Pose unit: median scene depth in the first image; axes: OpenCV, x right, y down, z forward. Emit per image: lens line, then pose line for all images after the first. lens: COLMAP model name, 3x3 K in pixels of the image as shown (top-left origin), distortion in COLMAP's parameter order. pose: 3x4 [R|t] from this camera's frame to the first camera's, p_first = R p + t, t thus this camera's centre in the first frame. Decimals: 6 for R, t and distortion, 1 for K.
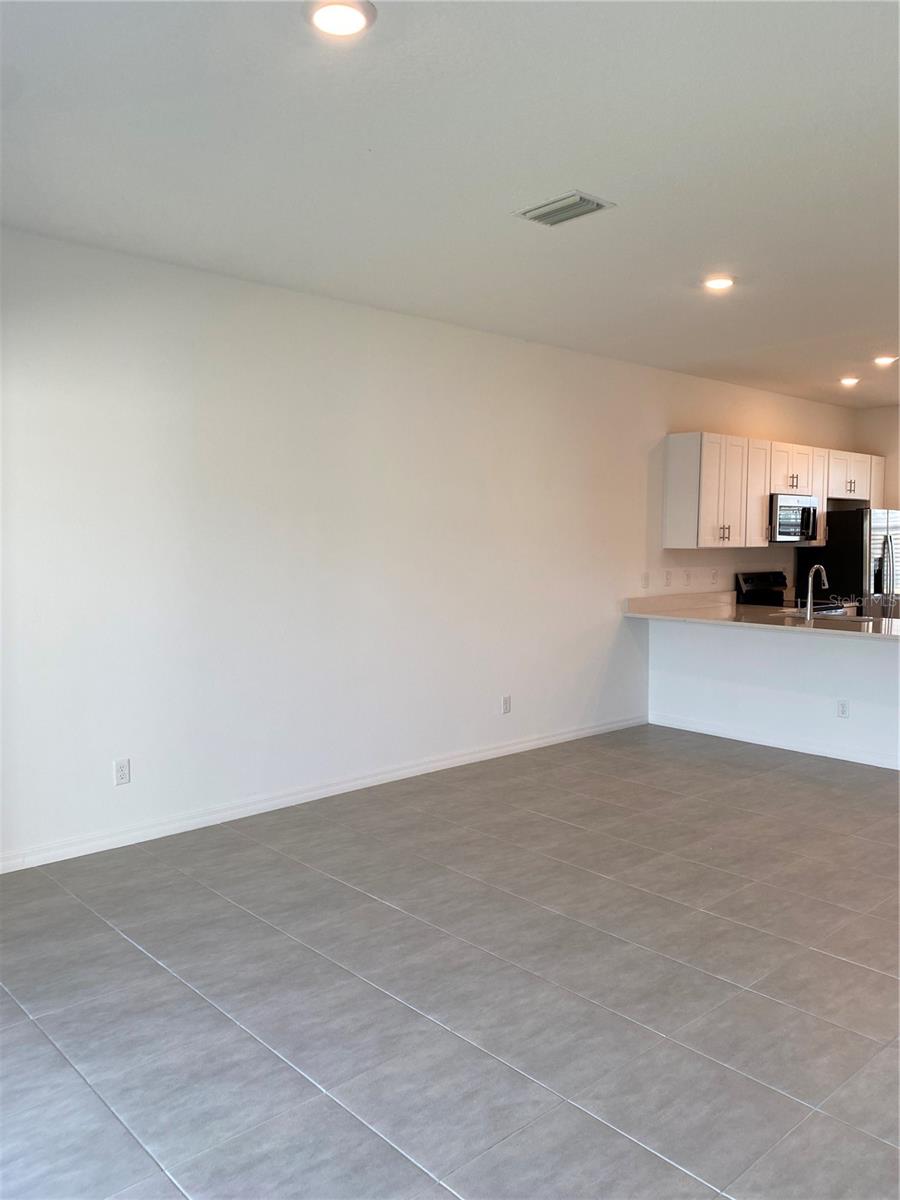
lens RADIAL K [[914.5, 0, 439.5], [0, 914.5, 601.0], [0, 0, 1]] dist [0.035846, -0.014379]
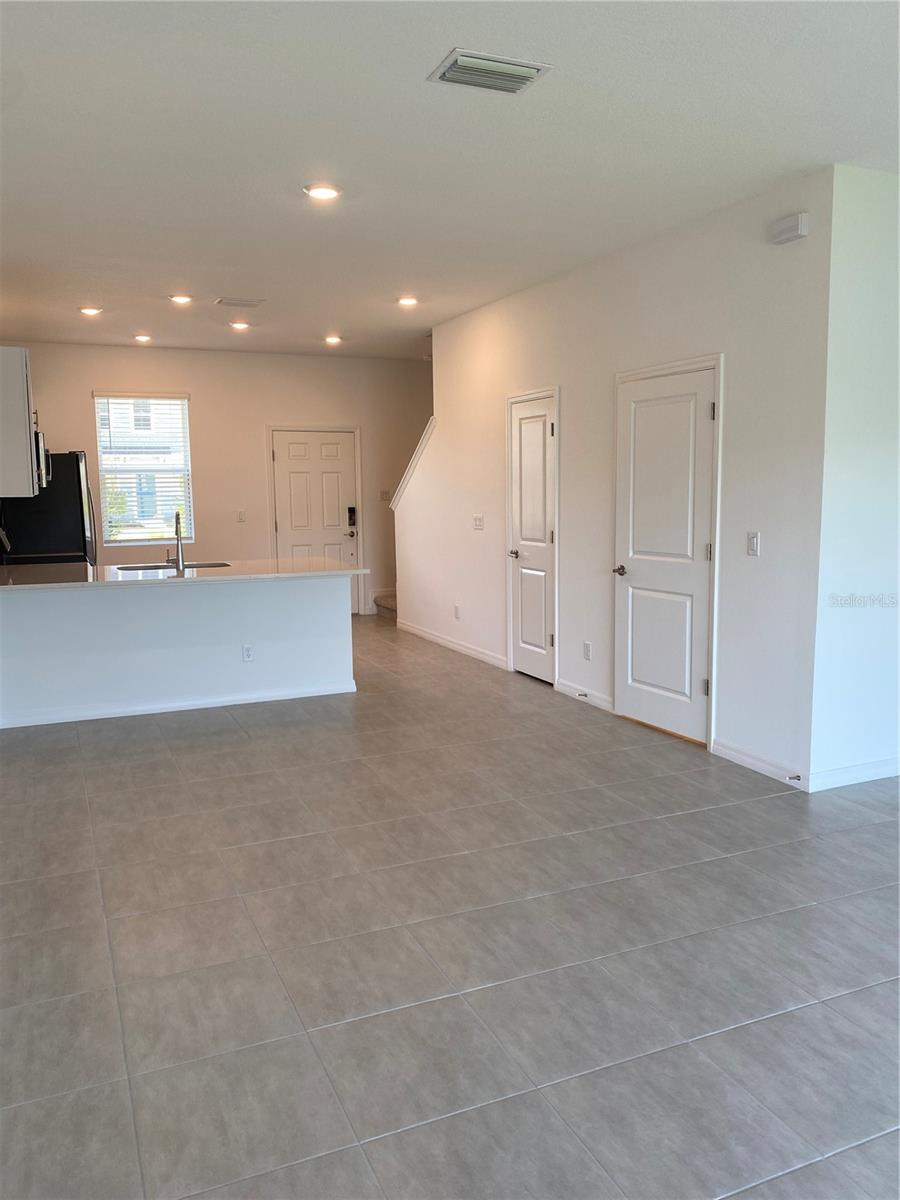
lens RADIAL K [[914.5, 0, 444.4], [0, 914.5, 609.9], [0, 0, 1]] dist [0.035846, -0.014379]
pose [[0.317265, -0.140379, 0.937890, -0.785703], [0.078006, 0.989495, 0.121715, -0.063631], [-0.945123, 0.034546, 0.324883, 0.867638]]
